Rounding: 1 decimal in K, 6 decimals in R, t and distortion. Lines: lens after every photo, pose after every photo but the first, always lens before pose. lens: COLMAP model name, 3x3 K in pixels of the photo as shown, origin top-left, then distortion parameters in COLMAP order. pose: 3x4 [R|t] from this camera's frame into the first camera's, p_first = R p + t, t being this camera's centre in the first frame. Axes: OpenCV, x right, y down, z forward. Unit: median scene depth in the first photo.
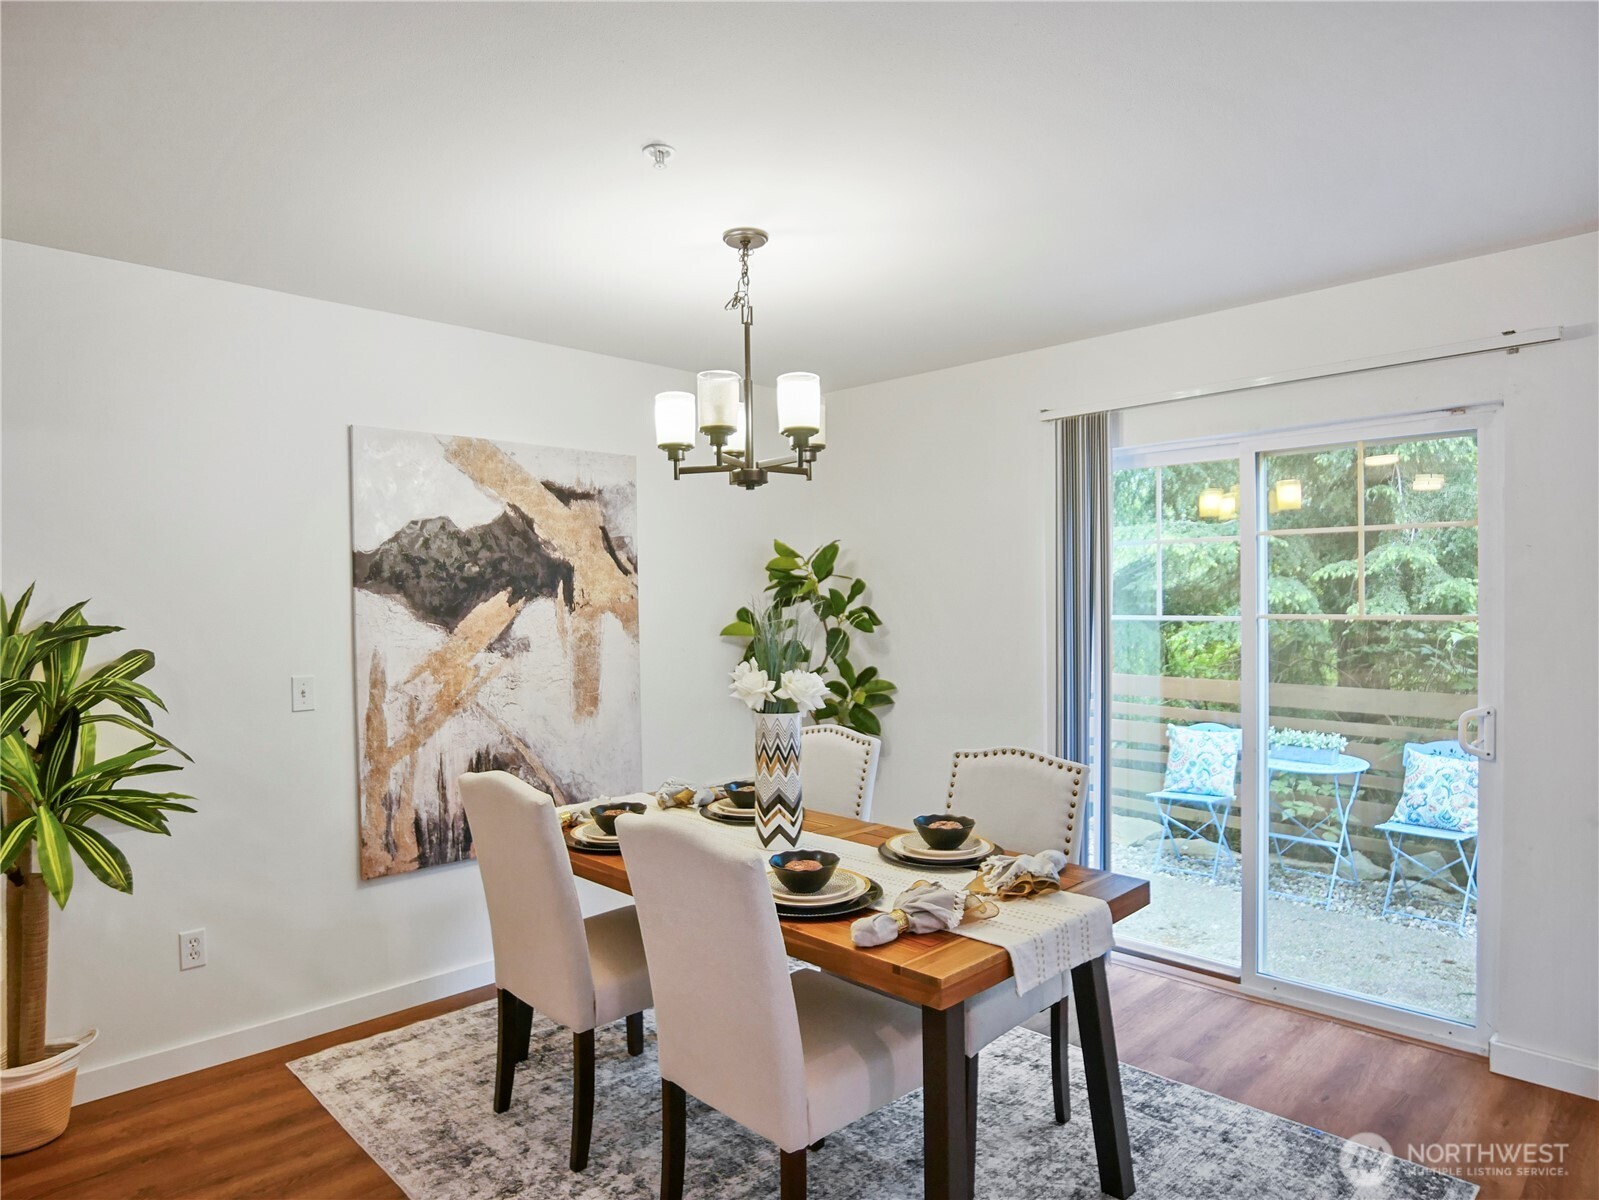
lens RADIAL K [[969.7, 0, 798.8], [0, 969.7, 599.6], [0, 0, 1]] dist [-0.034418, 0.000811]
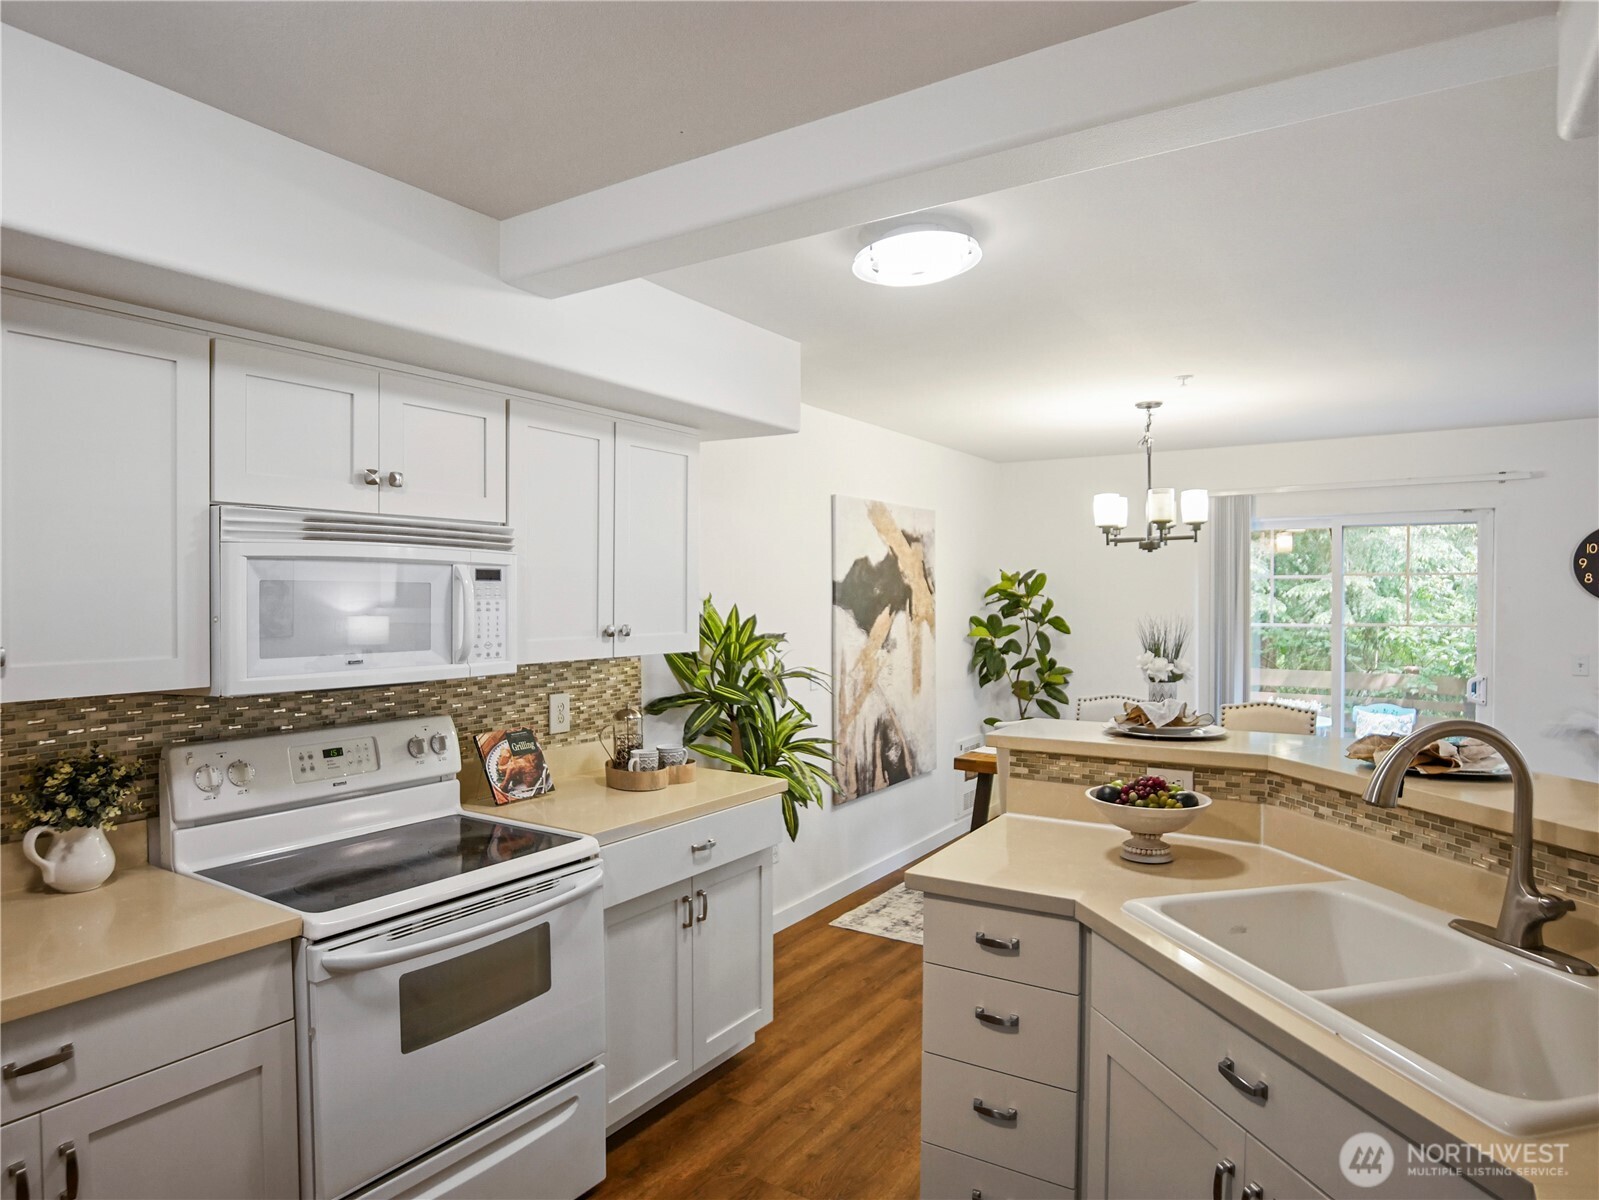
lens RADIAL K [[969.7, 0, 802.8], [0, 969.7, 605.9], [0, 0, 1]] dist [-0.034418, 0.000811]
pose [[0.974354, 0.004164, 0.224983, -0.788246], [-0.006258, 0.999943, 0.008593, -0.022843], [-0.224935, -0.009781, 0.974325, -0.399786]]
